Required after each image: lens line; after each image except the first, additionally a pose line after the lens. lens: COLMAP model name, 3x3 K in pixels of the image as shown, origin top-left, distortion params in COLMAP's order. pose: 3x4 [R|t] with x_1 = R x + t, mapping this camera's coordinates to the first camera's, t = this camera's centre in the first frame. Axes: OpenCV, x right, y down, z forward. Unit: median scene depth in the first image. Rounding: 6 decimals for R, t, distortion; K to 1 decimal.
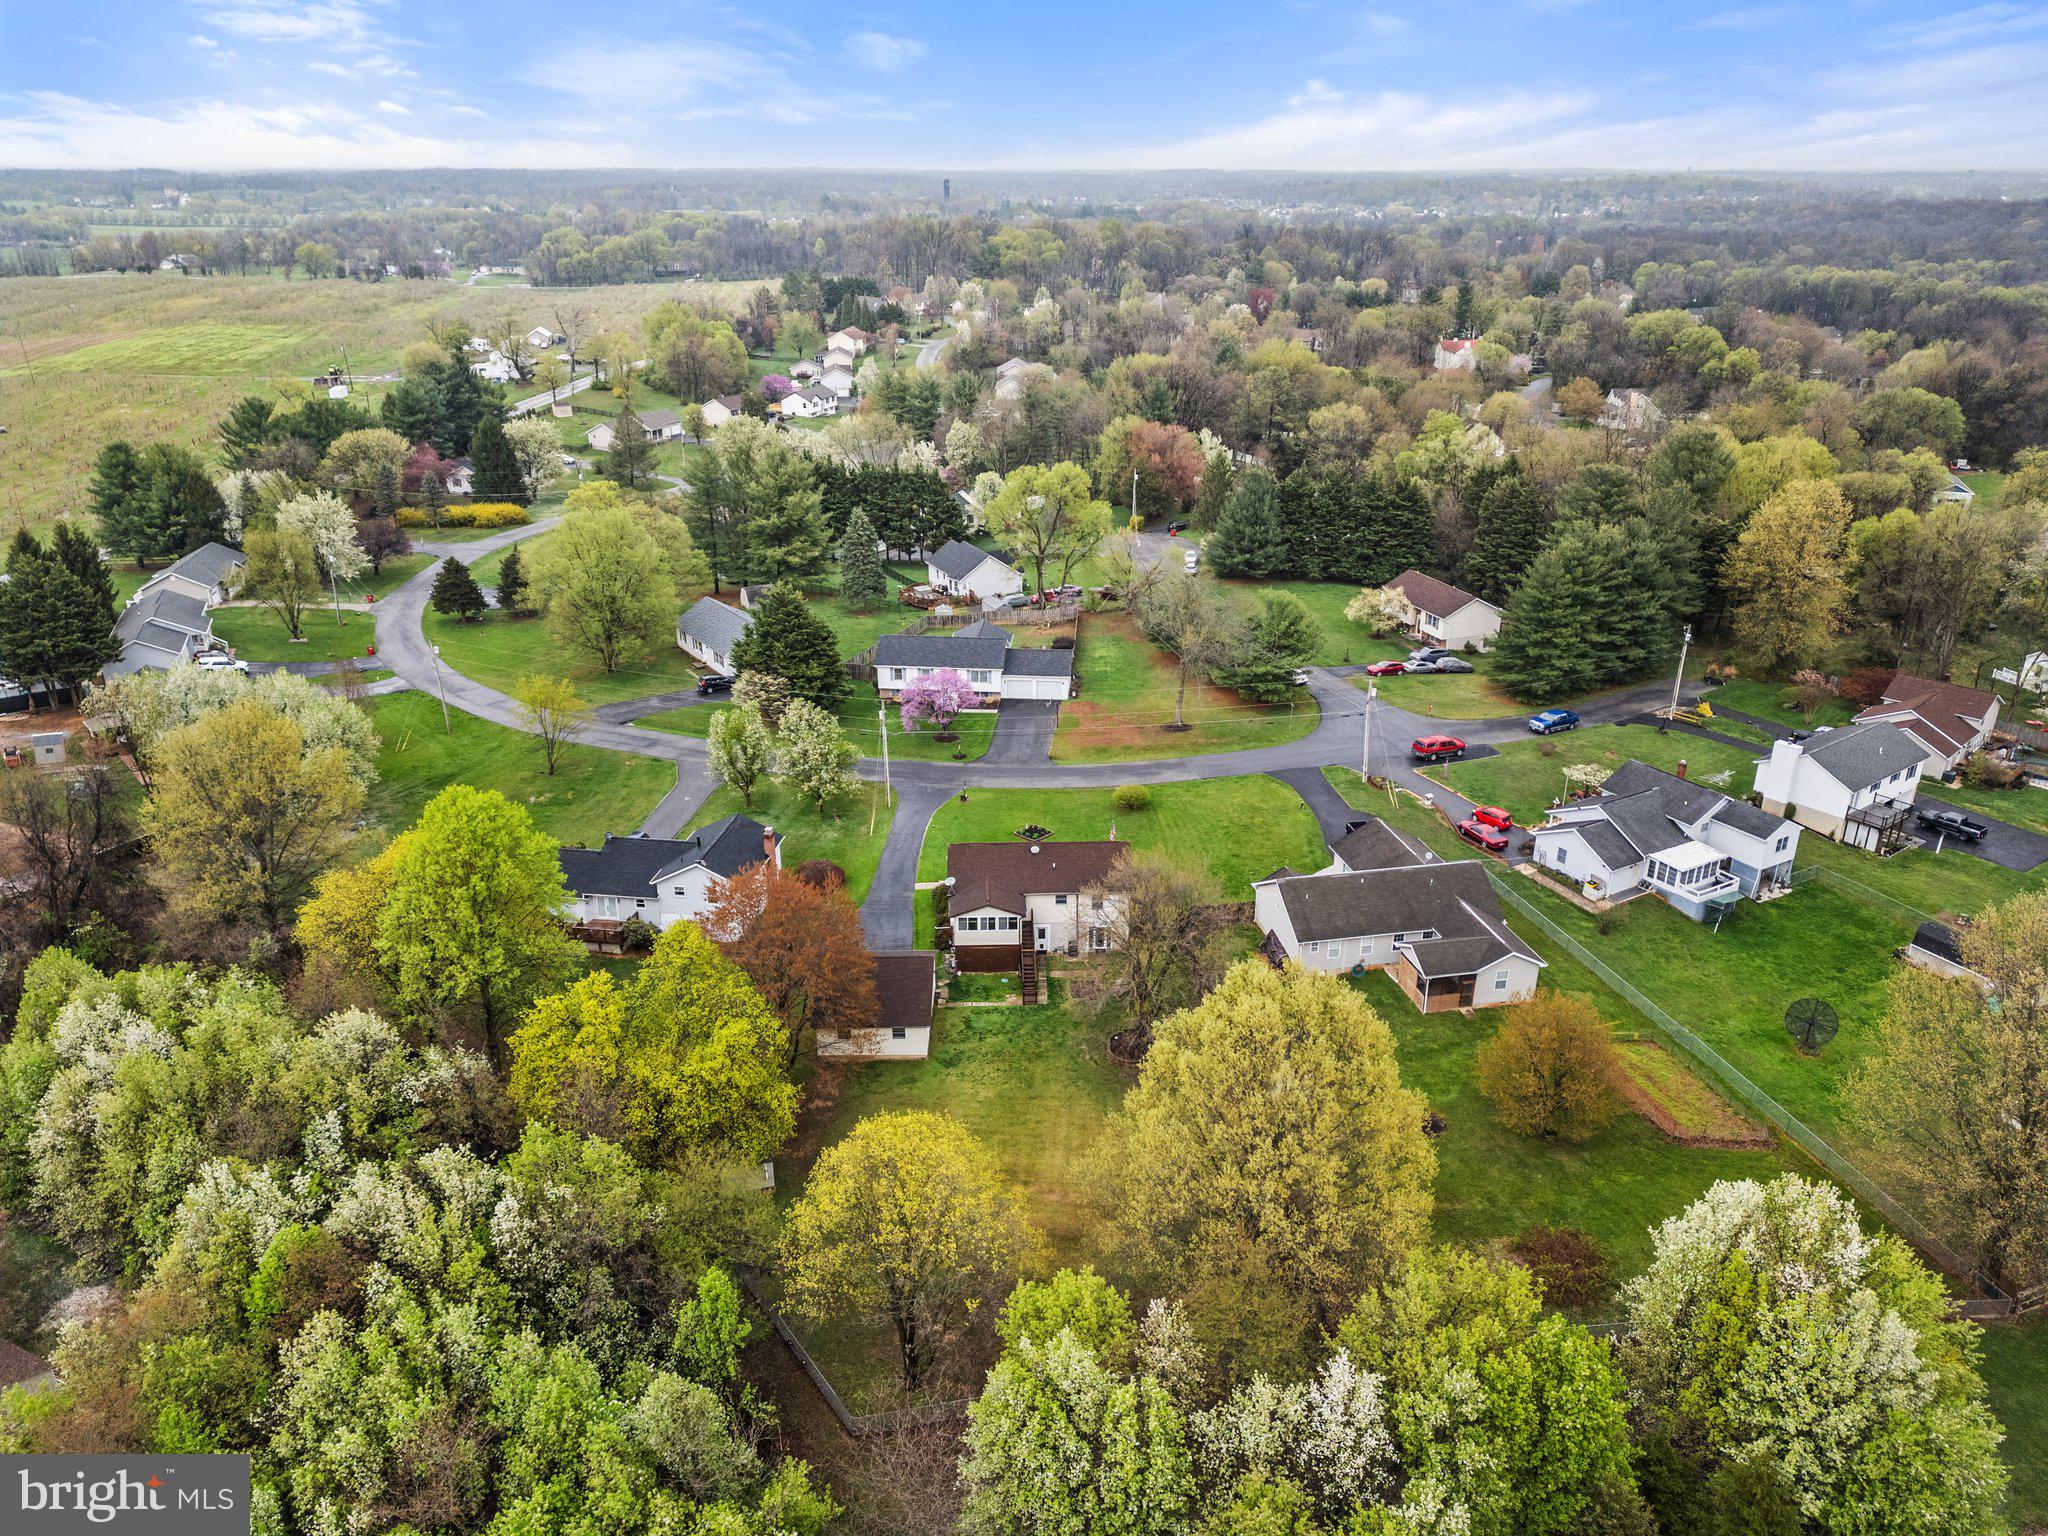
lens RADIAL K [[1445.0, 0, 1022.5], [0, 1445.0, 723.6], [0, 0, 1]] dist [0.086388, -0.088066]
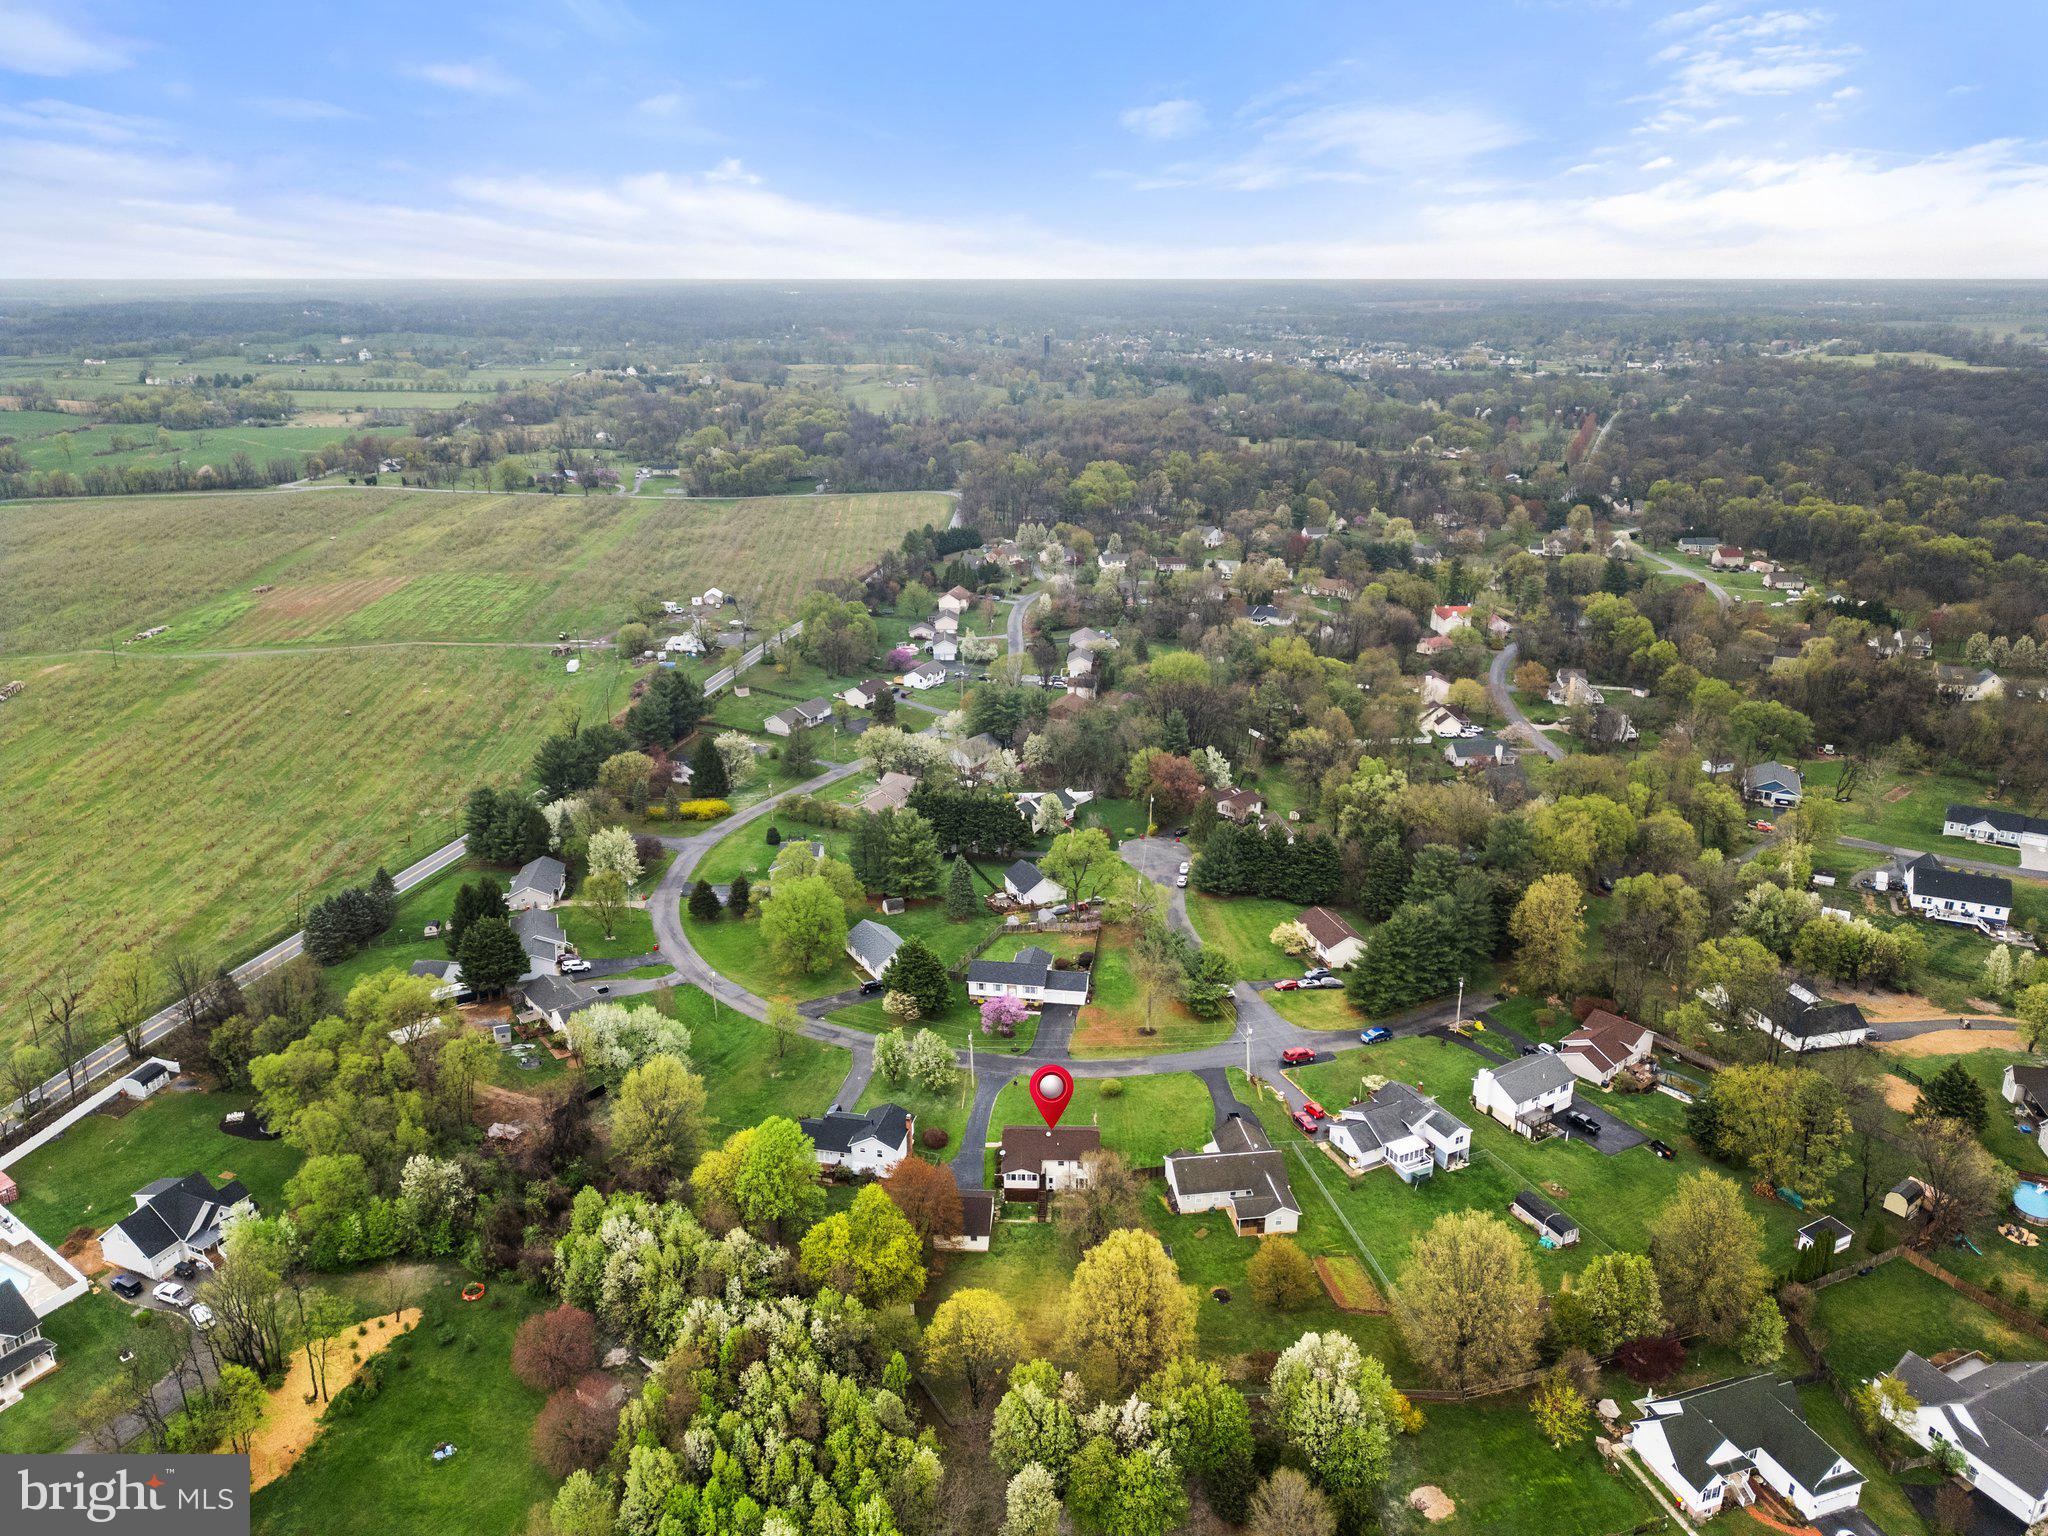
lens RADIAL K [[1445.0, 0, 1022.5], [0, 1445.0, 723.6], [0, 0, 1]] dist [0.086388, -0.088066]
pose [[0.997691, 0.014503, -0.066355, 0.094747], [-0.018519, 0.998008, -0.060314, -0.339154], [0.065348, 0.061404, 0.995972, -0.947445]]
